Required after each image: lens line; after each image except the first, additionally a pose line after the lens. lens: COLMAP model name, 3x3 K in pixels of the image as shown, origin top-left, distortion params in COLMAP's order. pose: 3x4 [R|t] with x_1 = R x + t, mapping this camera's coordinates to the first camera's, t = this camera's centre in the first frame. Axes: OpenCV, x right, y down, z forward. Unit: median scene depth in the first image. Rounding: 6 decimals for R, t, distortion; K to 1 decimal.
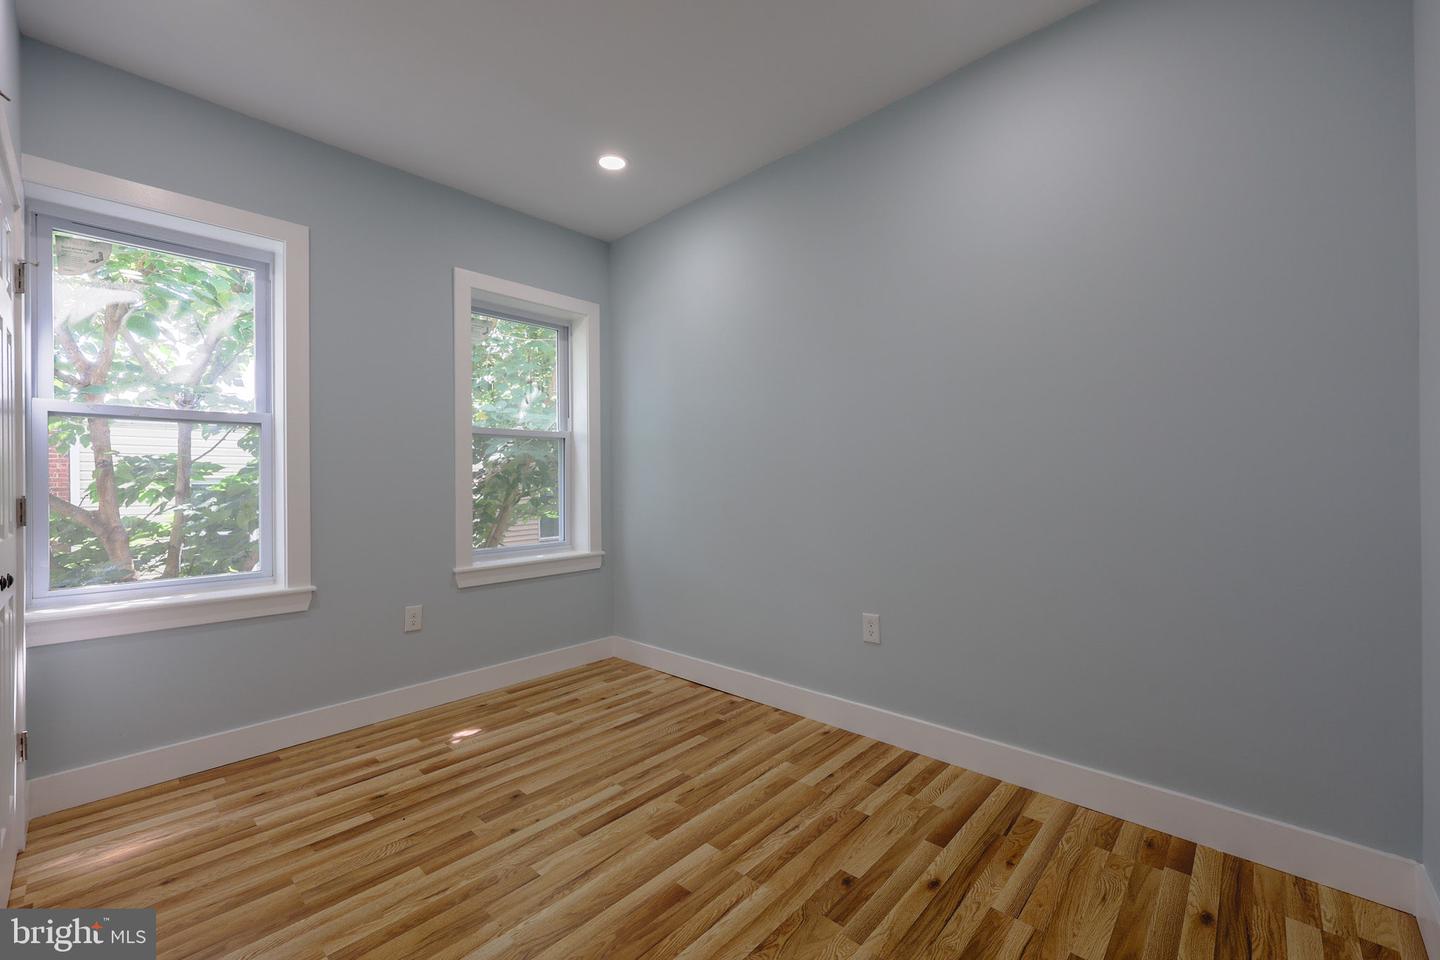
lens RADIAL K [[587.3, 0, 720.0], [0, 587.3, 480.0], [0, 0, 1]] dist [-0.000837, -0.000250]
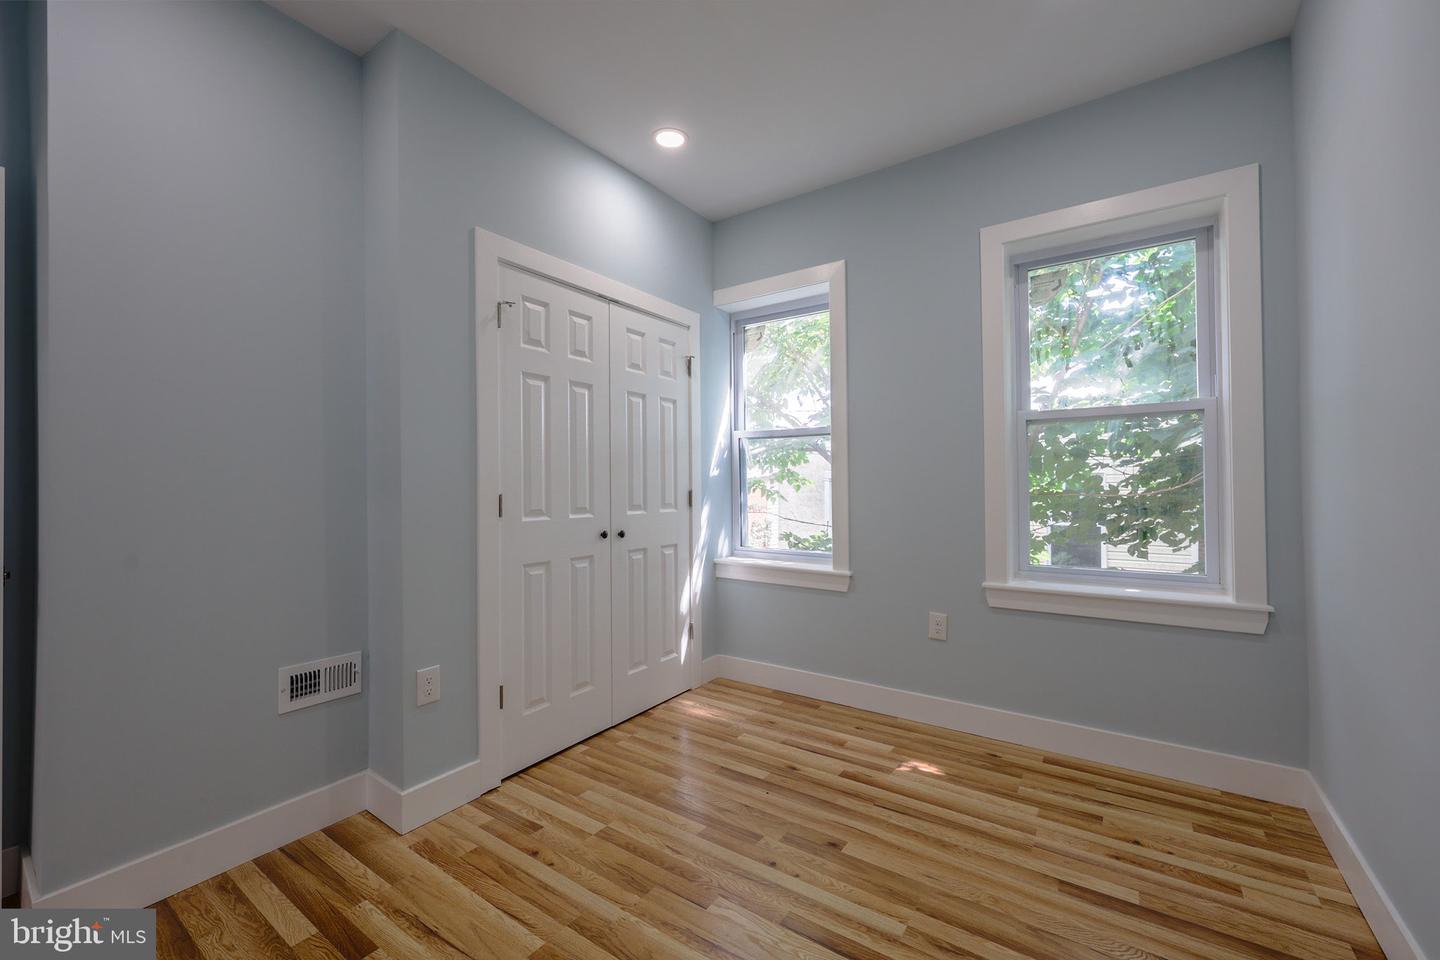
lens RADIAL K [[587.3, 0, 720.0], [0, 587.3, 480.0], [0, 0, 1]] dist [-0.000837, -0.000250]
pose [[0.129528, 0.003243, -0.991570, 0.421009], [0.007340, 0.999964, 0.004229, -0.005427], [0.991549, -0.007826, 0.129500, 0.621844]]
